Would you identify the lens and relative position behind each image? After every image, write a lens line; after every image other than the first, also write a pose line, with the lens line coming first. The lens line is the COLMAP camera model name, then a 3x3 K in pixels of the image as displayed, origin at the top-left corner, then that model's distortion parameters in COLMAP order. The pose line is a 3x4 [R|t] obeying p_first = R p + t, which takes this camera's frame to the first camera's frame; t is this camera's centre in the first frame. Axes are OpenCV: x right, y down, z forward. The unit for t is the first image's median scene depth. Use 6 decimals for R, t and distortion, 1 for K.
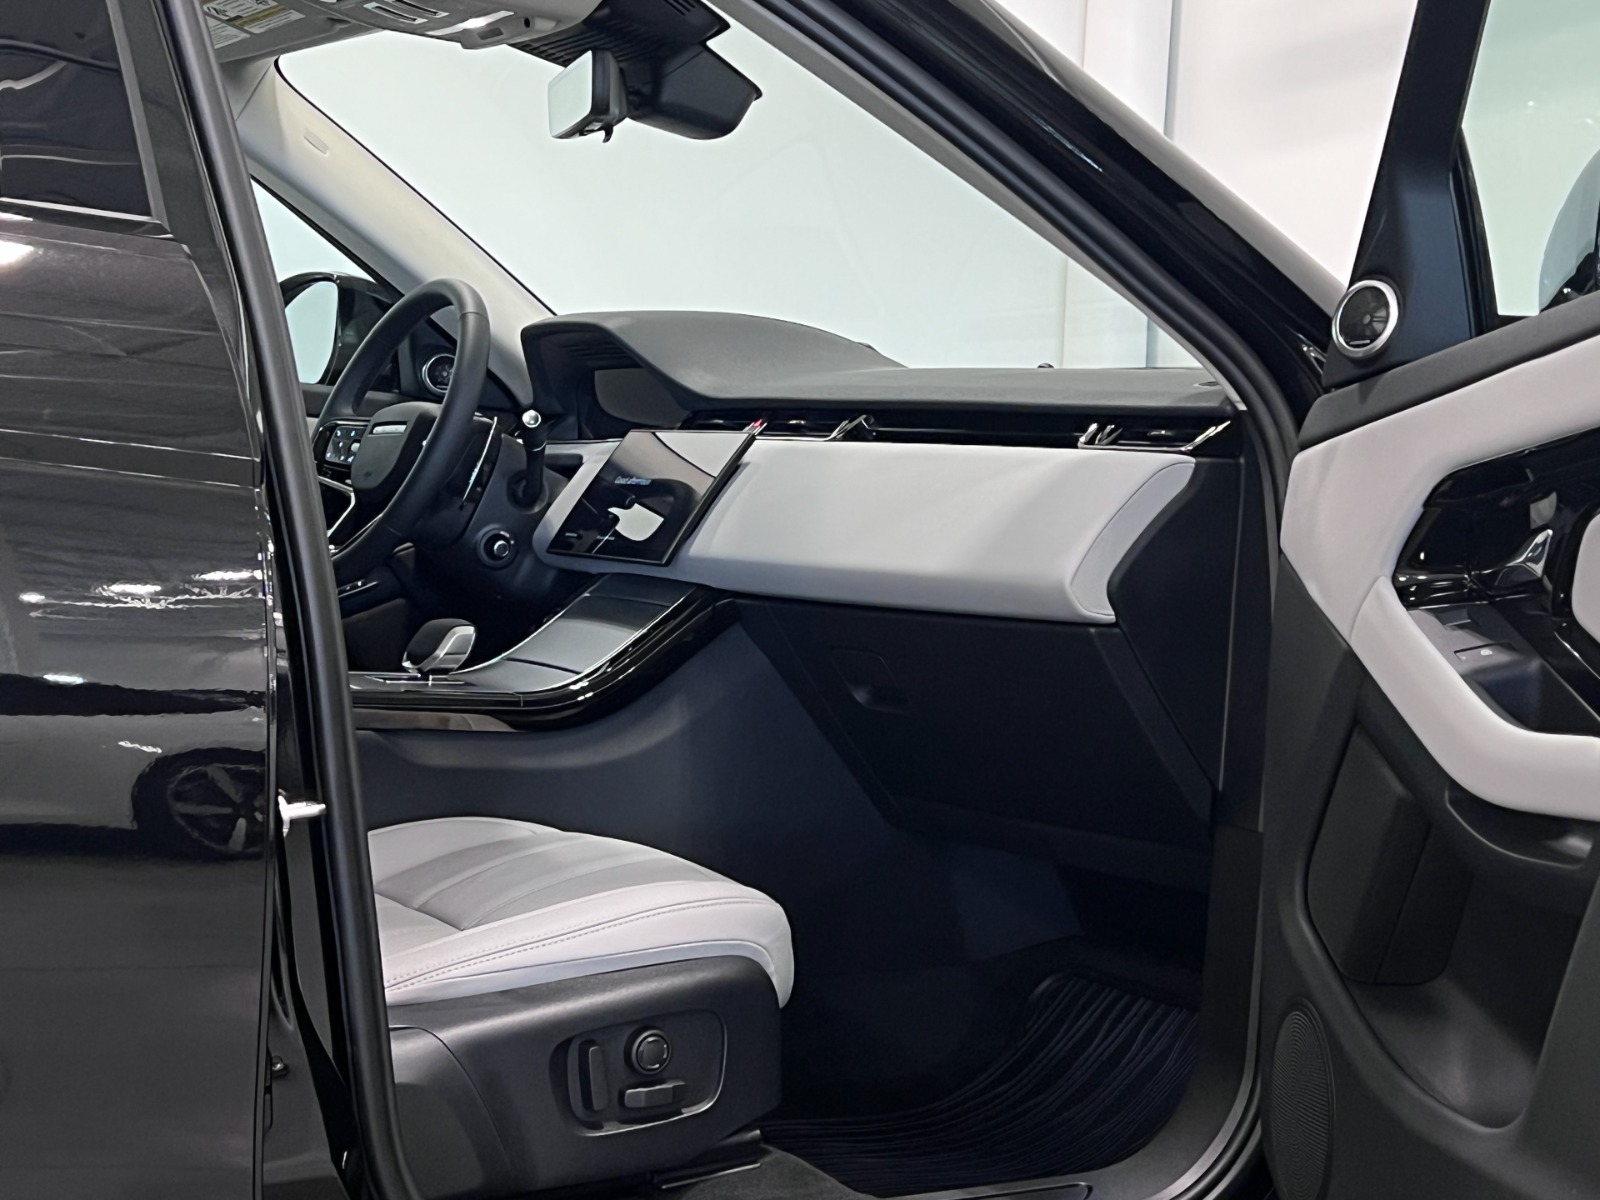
lens RADIAL K [[2564.7, 0, 800.0], [0, 2564.7, 600.0], [0, 0, 1]] dist [0.028775, 0.026230]
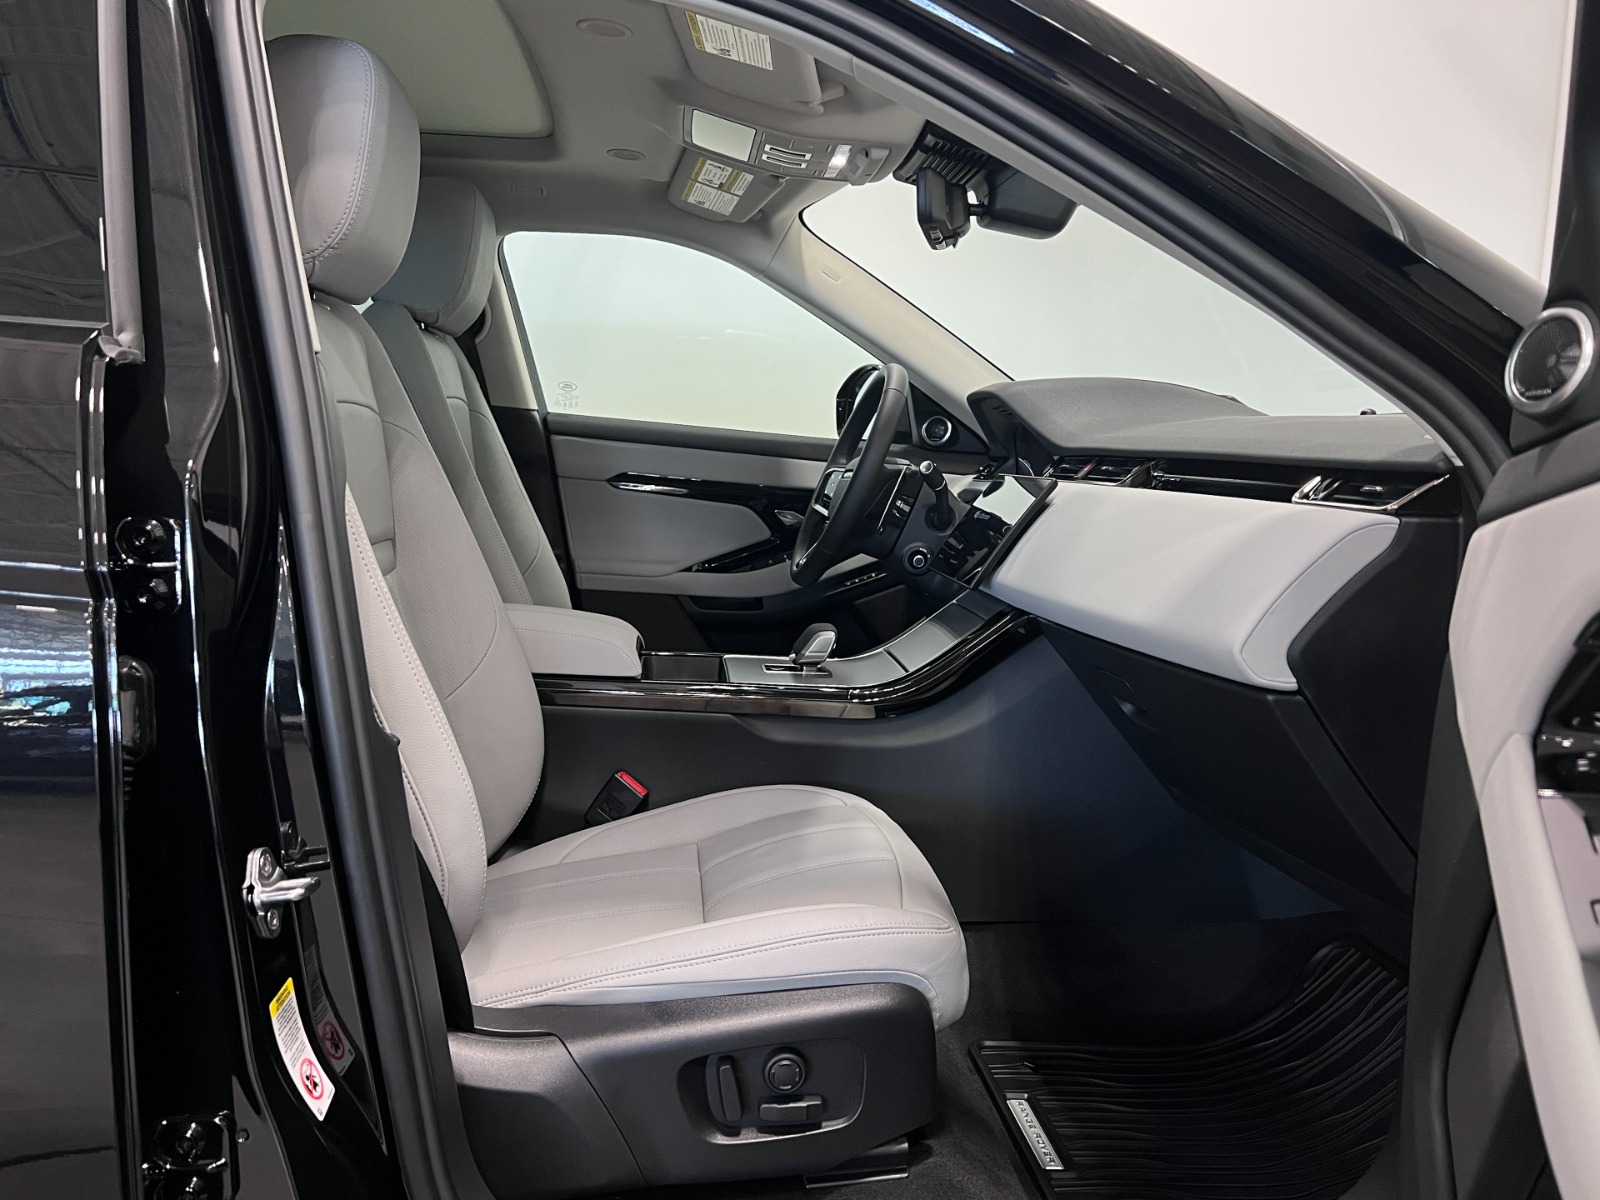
lens RADIAL K [[1241.7, 0, 800.0], [0, 1241.7, 600.0], [0, 0, 1]] dist [0.062987, -0.139159]
pose [[0.893001, 0.033122, -0.448834, 0.147035], [-0.005741, 0.998045, 0.062228, -0.047165], [0.450018, -0.052992, 0.891446, 0.443746]]
